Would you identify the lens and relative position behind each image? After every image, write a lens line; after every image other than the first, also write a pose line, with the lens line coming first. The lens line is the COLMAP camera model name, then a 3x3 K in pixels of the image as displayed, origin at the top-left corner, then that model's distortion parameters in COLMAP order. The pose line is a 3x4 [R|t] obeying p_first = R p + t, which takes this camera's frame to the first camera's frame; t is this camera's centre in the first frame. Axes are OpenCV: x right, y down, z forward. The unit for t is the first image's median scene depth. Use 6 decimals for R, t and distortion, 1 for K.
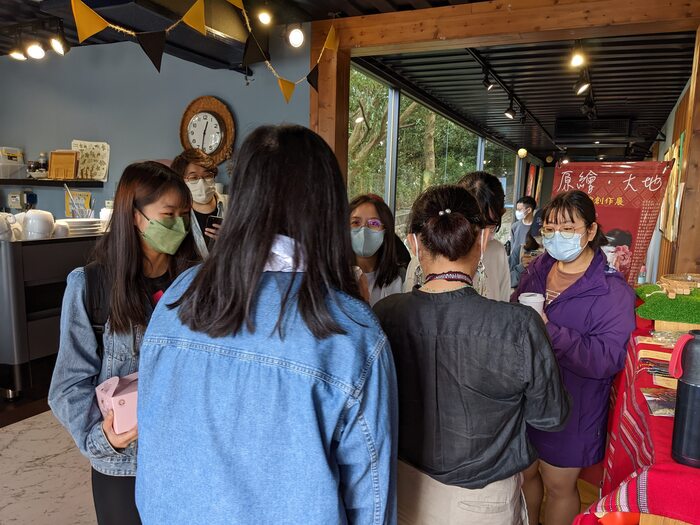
lens RADIAL K [[551.1, 0, 350.5], [0, 551.1, 264.0], [0, 0, 1]] dist [0.024869, -0.032121]
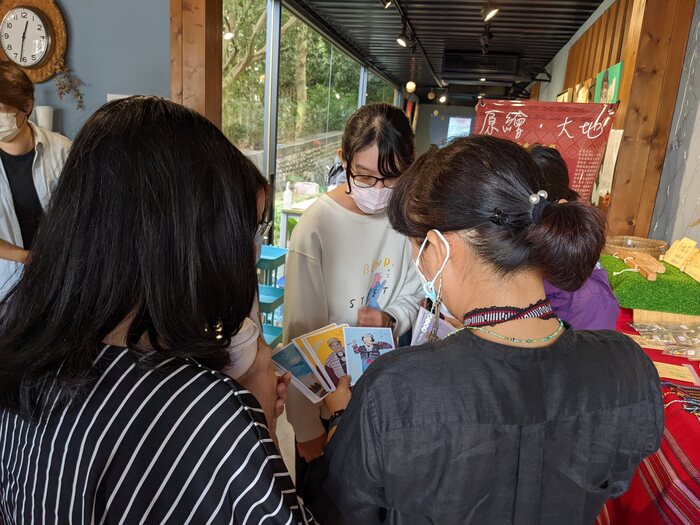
lens RADIAL K [[551.1, 0, 332.1], [0, 551.1, 264.8], [0, 0, 1]] dist [0.024869, -0.032121]
pose [[0.977896, -0.016240, 0.208460, -0.017266], [-0.009045, 0.992760, 0.119772, -0.023651], [-0.208896, -0.119010, 0.970669, 0.147326]]
